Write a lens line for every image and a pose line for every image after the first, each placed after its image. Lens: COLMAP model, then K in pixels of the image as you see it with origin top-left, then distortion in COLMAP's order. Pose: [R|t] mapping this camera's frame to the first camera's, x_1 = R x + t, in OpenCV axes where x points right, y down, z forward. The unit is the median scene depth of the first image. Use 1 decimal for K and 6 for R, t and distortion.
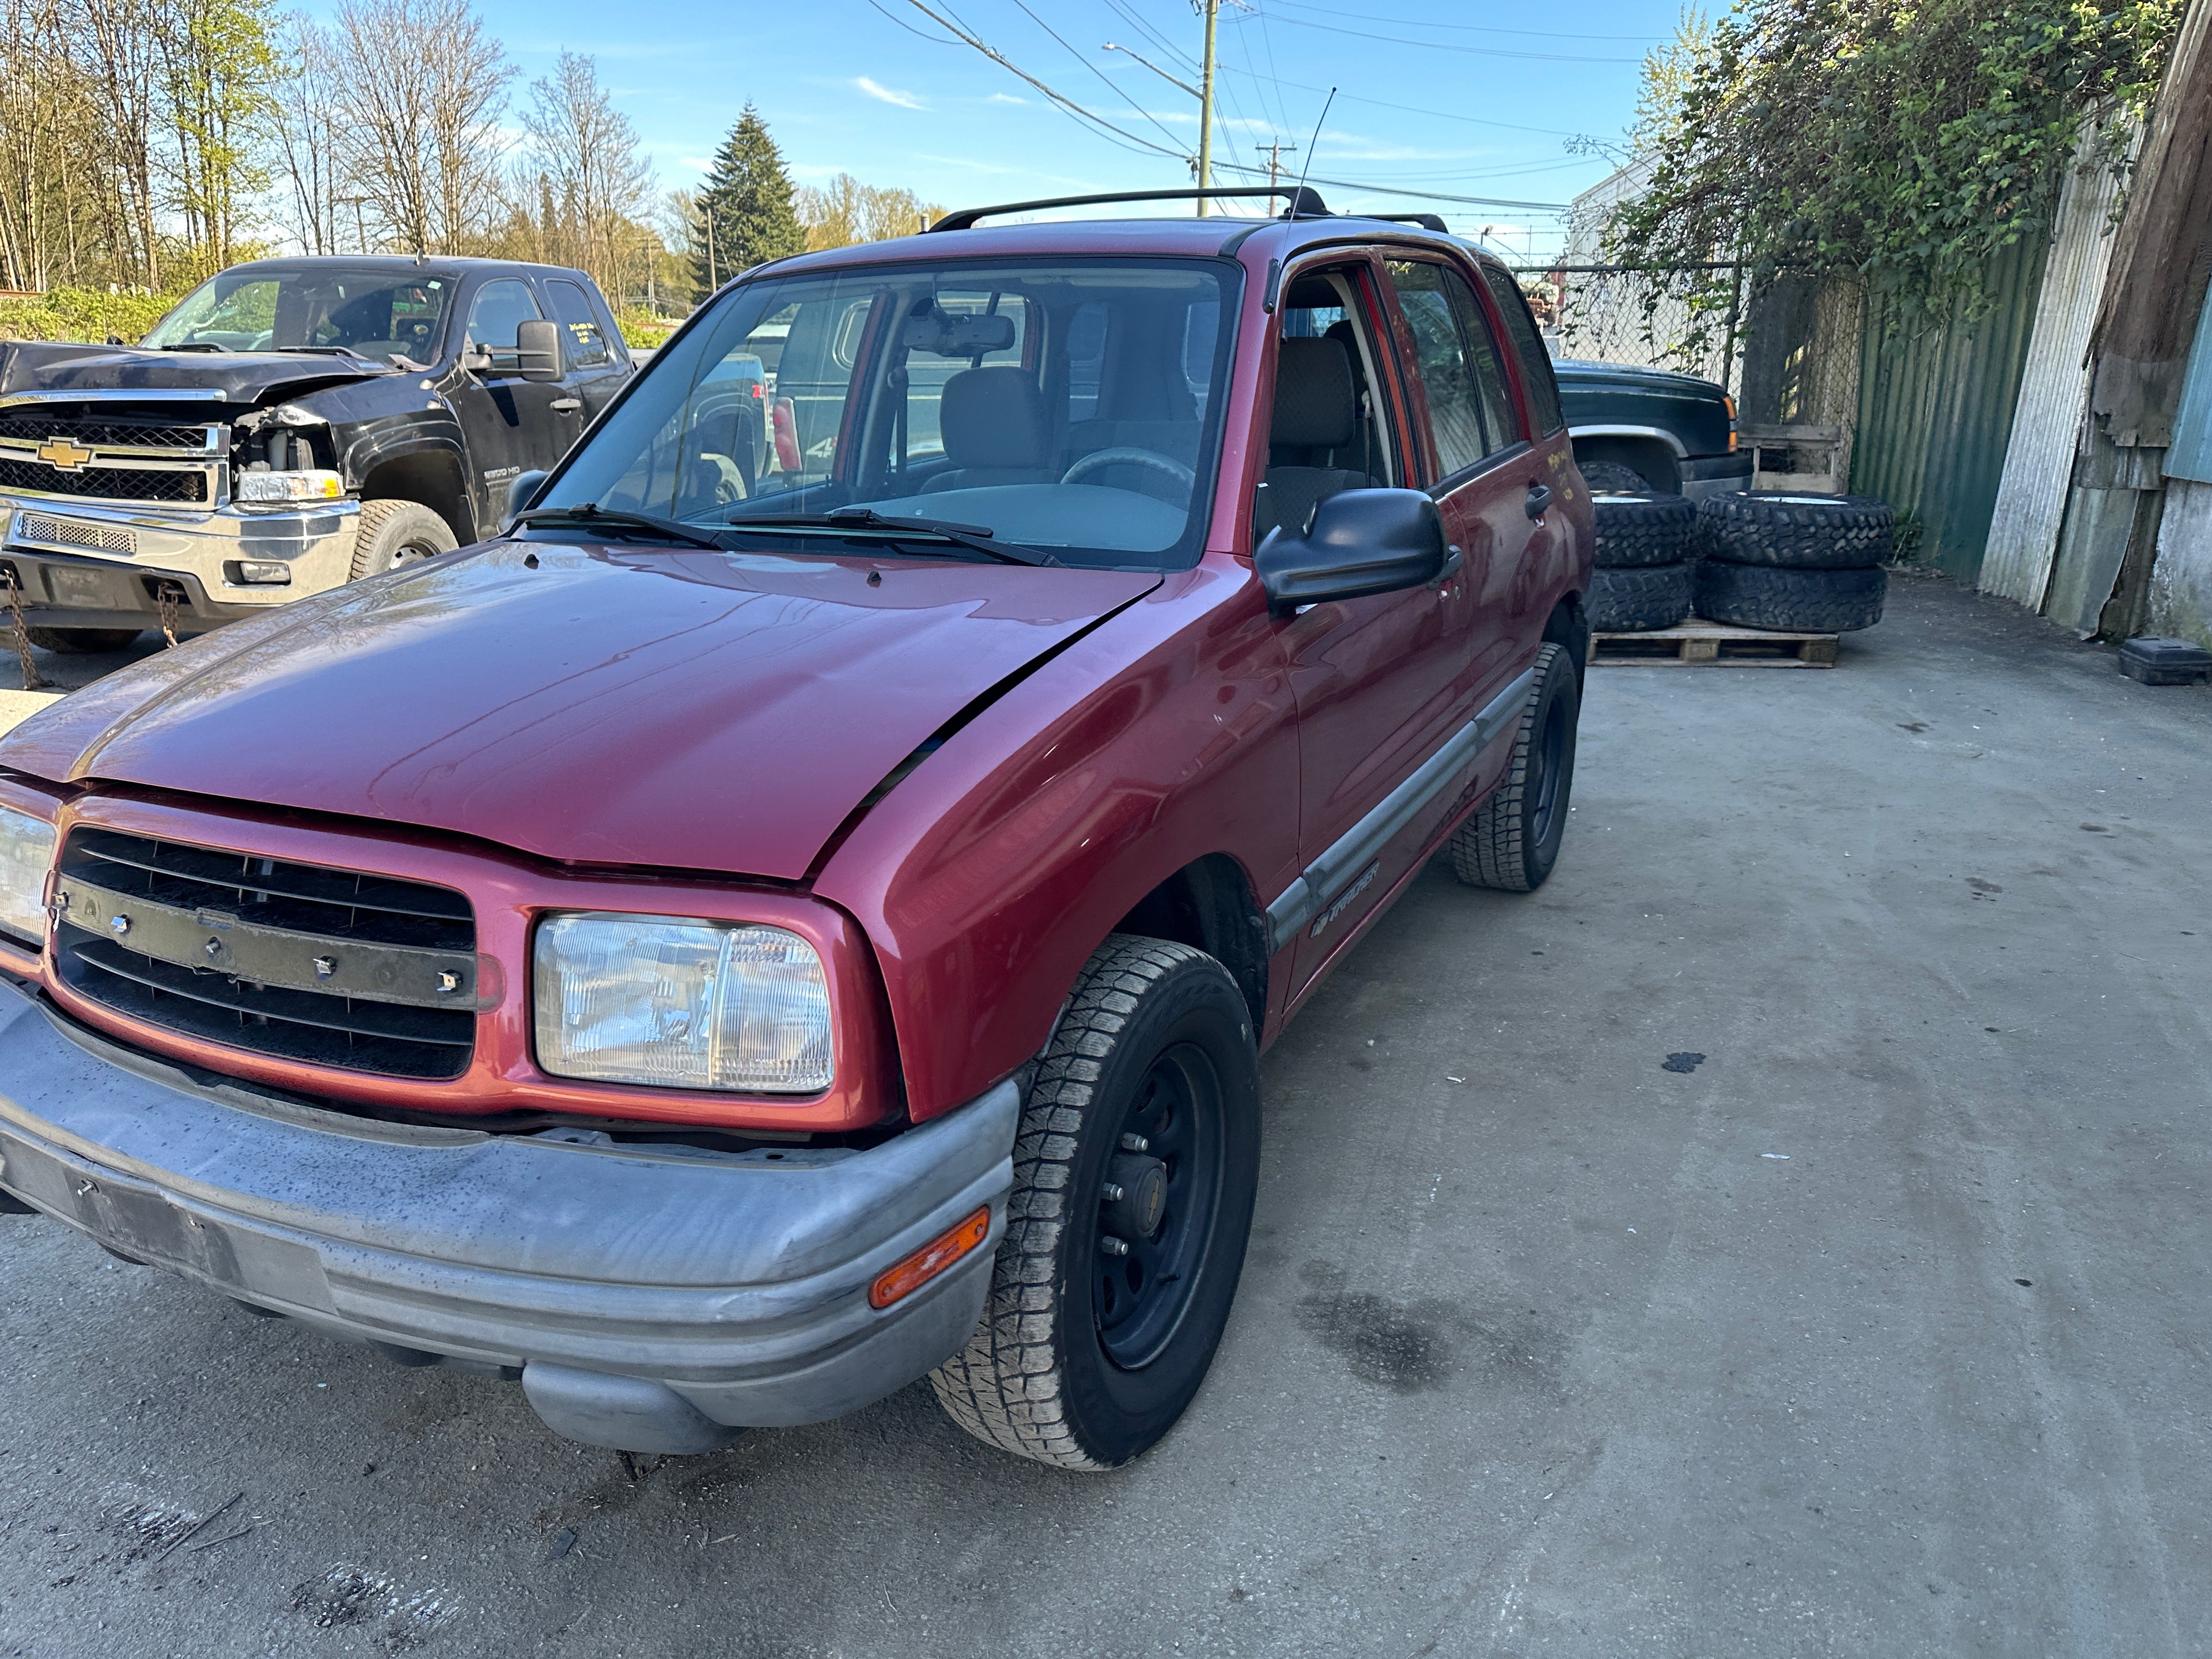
lens RADIAL K [[1563.8, 0, 1111.7], [0, 1563.8, 826.8], [0, 0, 1]] dist [0.005526, -0.009017]
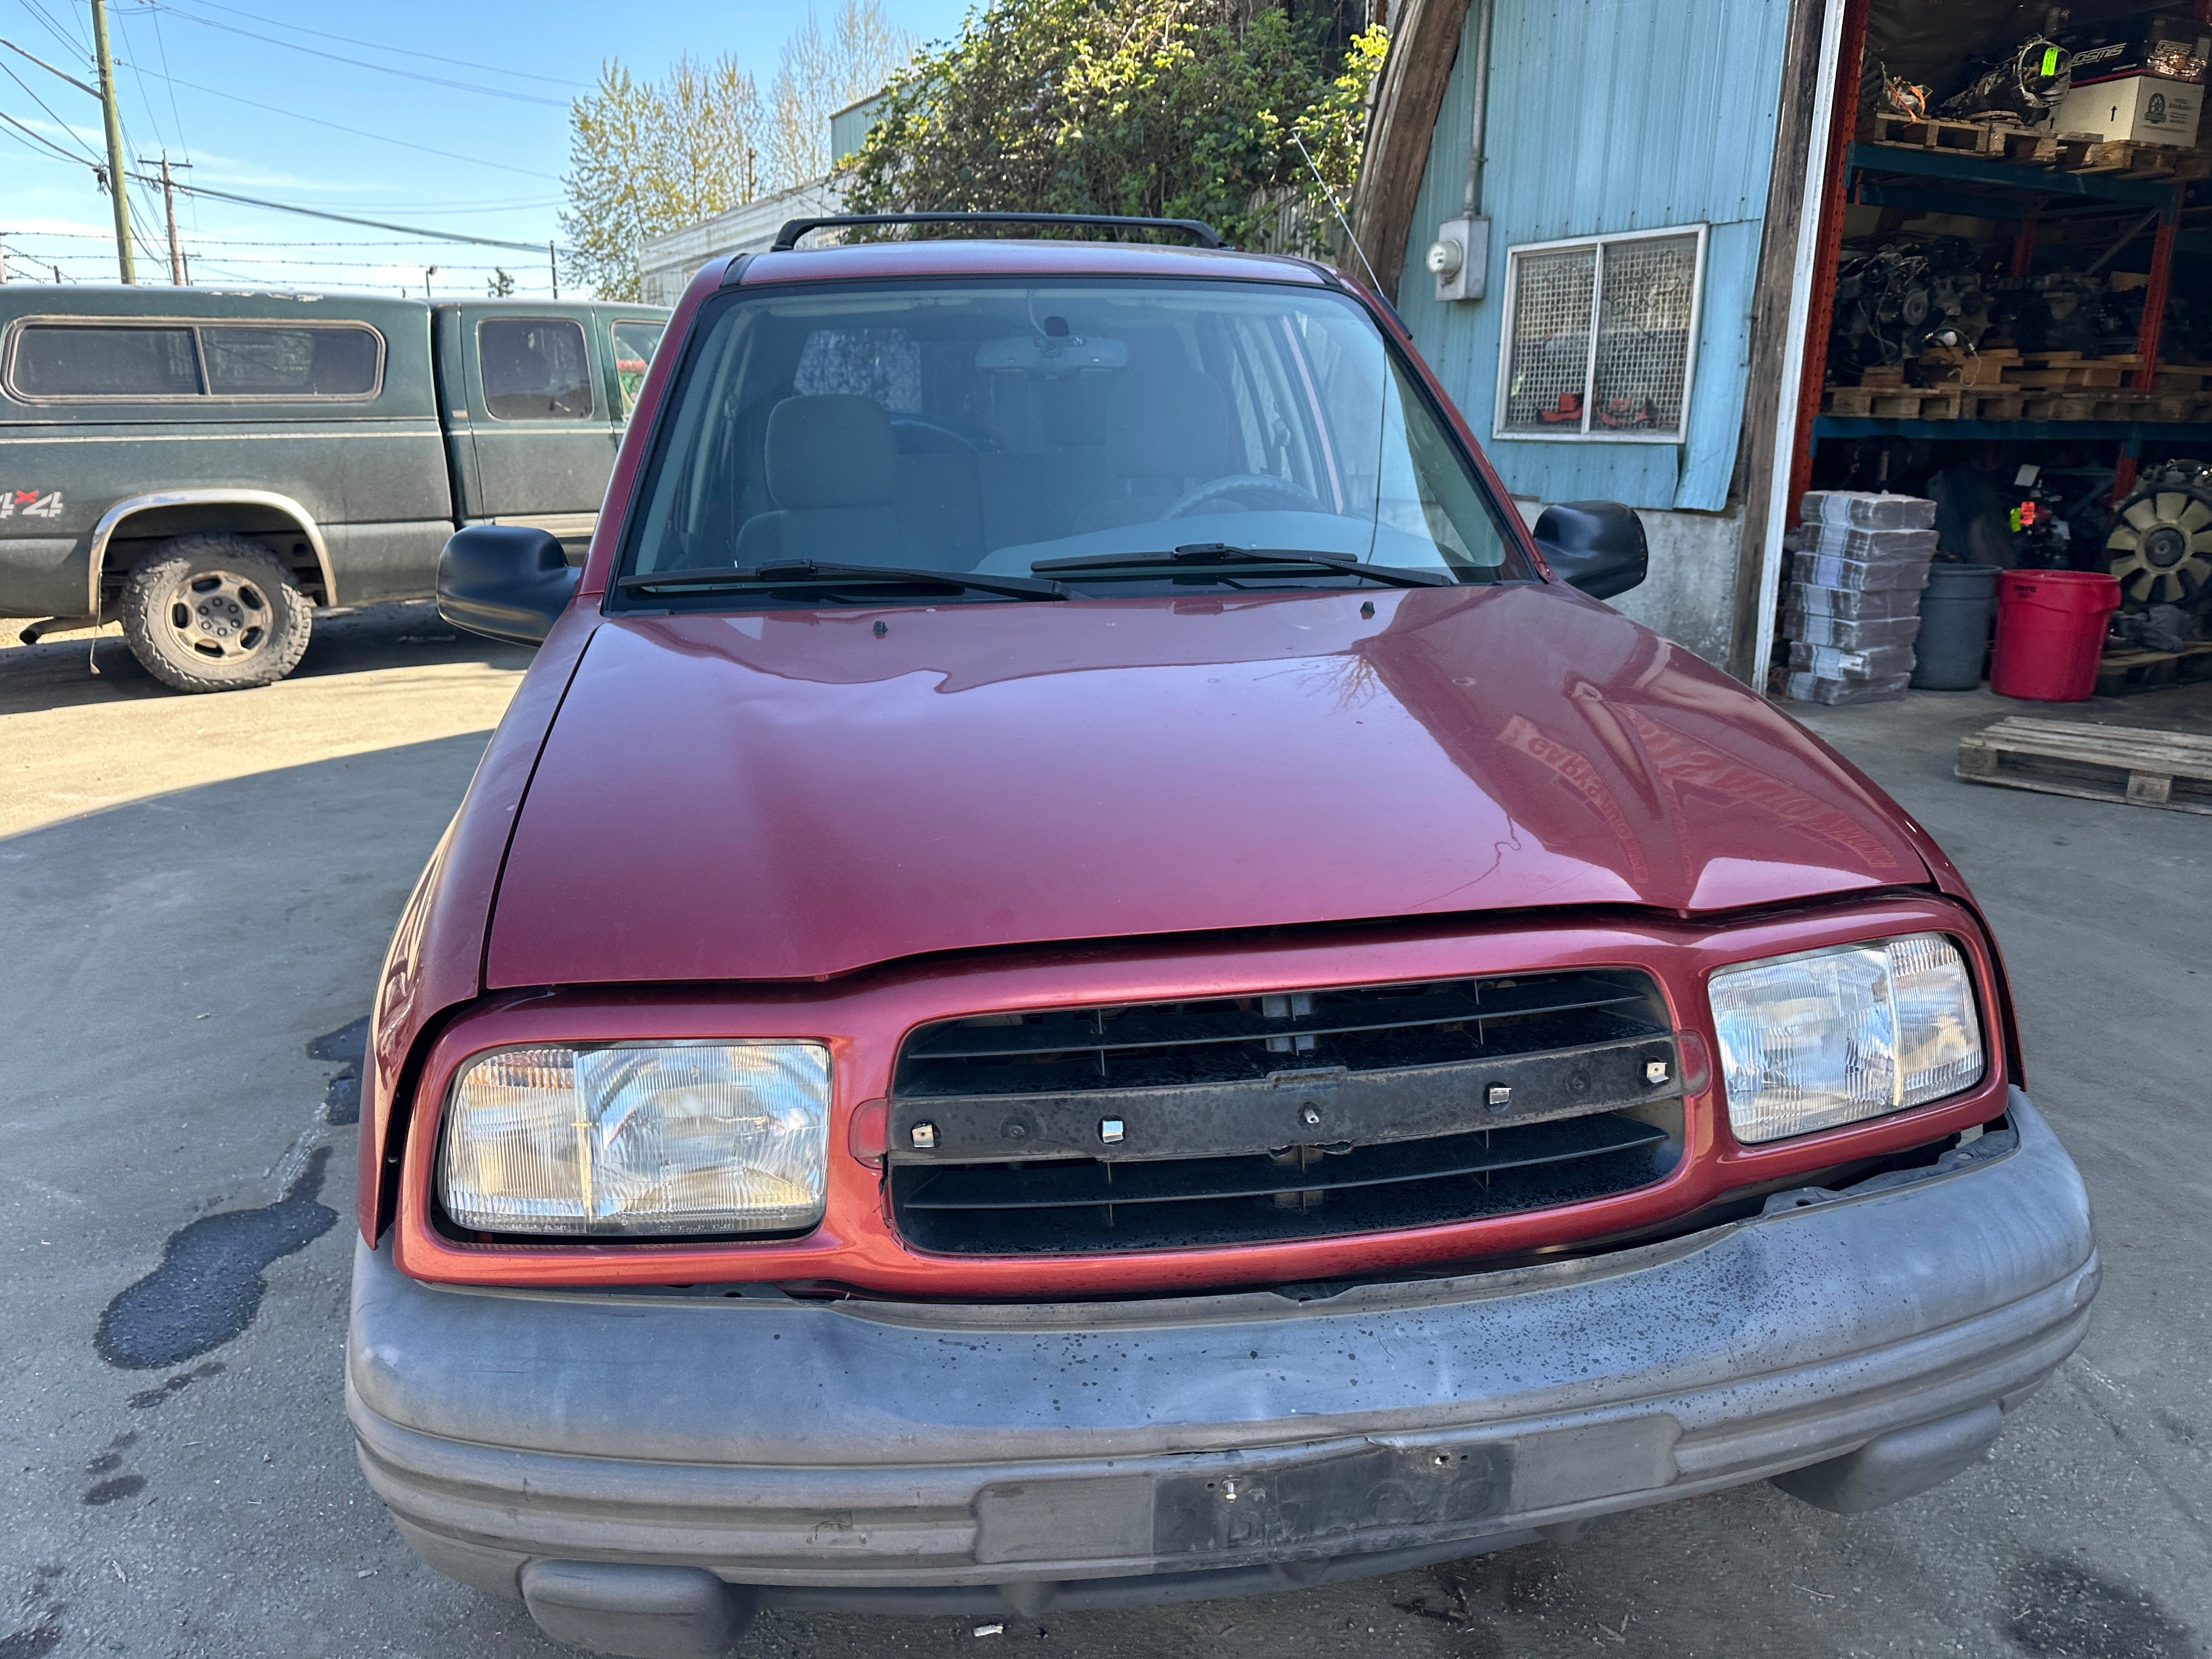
lens RADIAL K [[1569.7, 0, 1110.5], [0, 1569.7, 839.6], [0, 0, 1]] dist [0.003871, -0.004839]
pose [[0.808819, -0.152194, 0.568023, -0.274083], [0.164280, 0.985950, 0.030250, -0.024994], [-0.564646, 0.068848, 0.822457, 0.105047]]
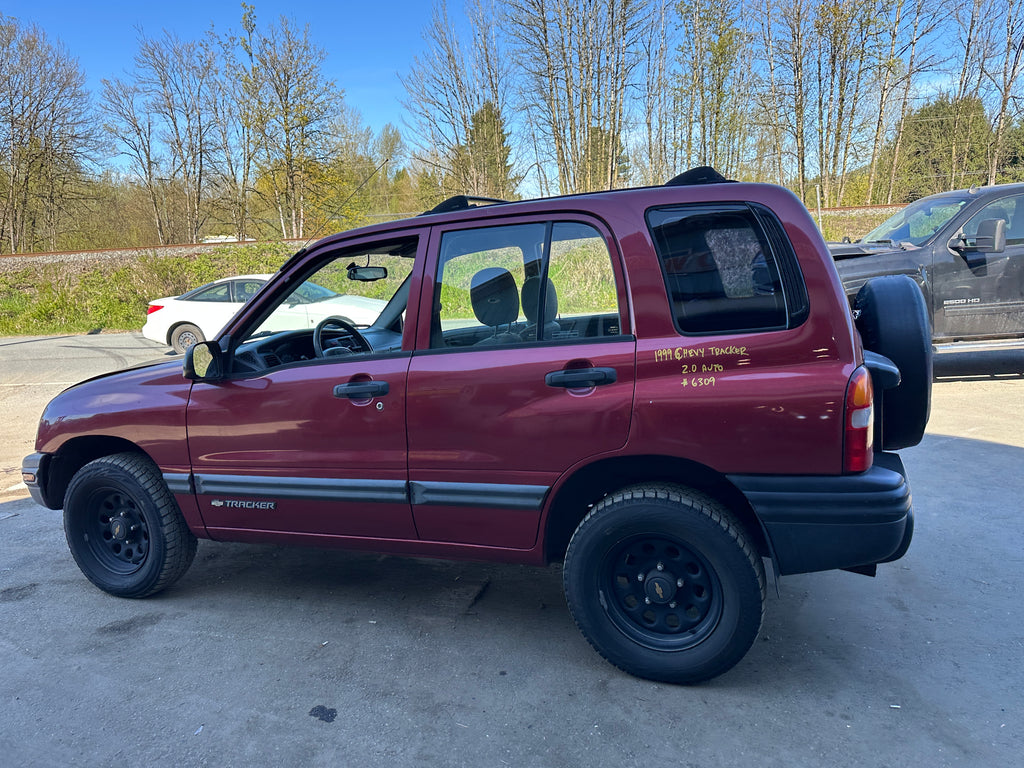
lens RADIAL K [[725.9, 0, 513.9], [0, 725.9, 385.9], [0, 0, 1]] dist [0.003900, -0.008997]
pose [[0.089039, 0.168116, -0.981738, 0.511174], [-0.231305, 0.962196, 0.143792, -0.159100], [0.968798, 0.214278, 0.124559, 0.489742]]
